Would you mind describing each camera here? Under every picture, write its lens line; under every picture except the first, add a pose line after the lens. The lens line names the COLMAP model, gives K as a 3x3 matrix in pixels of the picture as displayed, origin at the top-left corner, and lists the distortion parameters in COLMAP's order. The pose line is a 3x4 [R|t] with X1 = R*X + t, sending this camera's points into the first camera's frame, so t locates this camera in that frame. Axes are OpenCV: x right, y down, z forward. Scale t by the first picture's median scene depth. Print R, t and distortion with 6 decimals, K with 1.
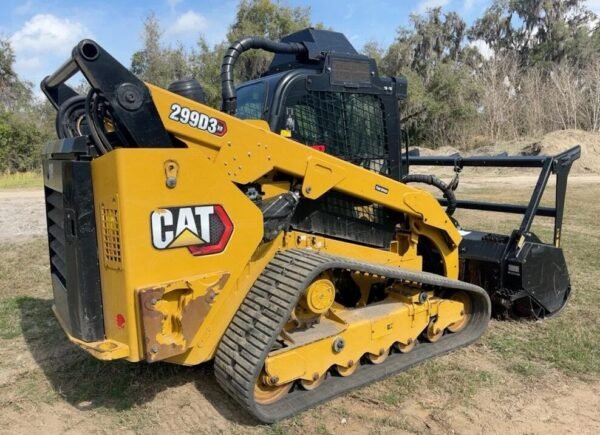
lens RADIAL K [[461.1, 0, 313.1], [0, 461.1, 216.4], [0, 0, 1]] dist [0.054675, -0.082027]
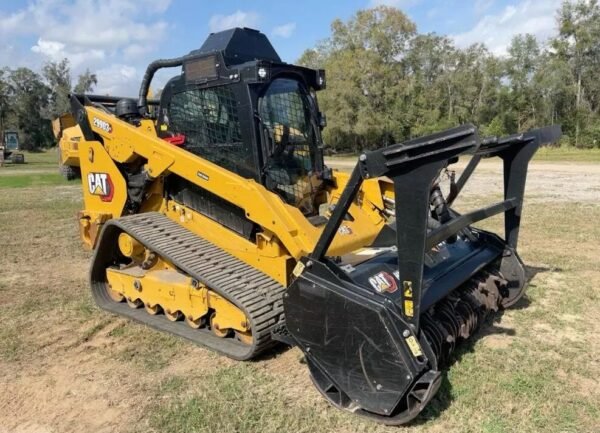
lens RADIAL K [[461.1, 0, 300.4], [0, 461.1, 222.1], [0, 0, 1]] dist [0.054675, -0.082027]
pose [[0.273184, 0.174082, -0.946079, 1.438126], [-0.104142, 0.983061, 0.150815, -0.160186], [0.956308, 0.057326, 0.286686, 1.042724]]
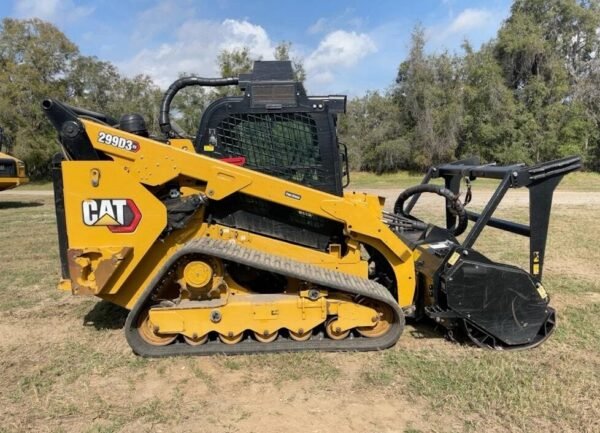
lens RADIAL K [[461.1, 0, 310.6], [0, 461.1, 220.7], [0, 0, 1]] dist [0.054675, -0.082027]
pose [[0.839945, 0.075380, -0.537411, 0.922037], [-0.074538, 0.996945, 0.023339, -0.030391], [0.537529, 0.020454, 0.842997, 0.066408]]
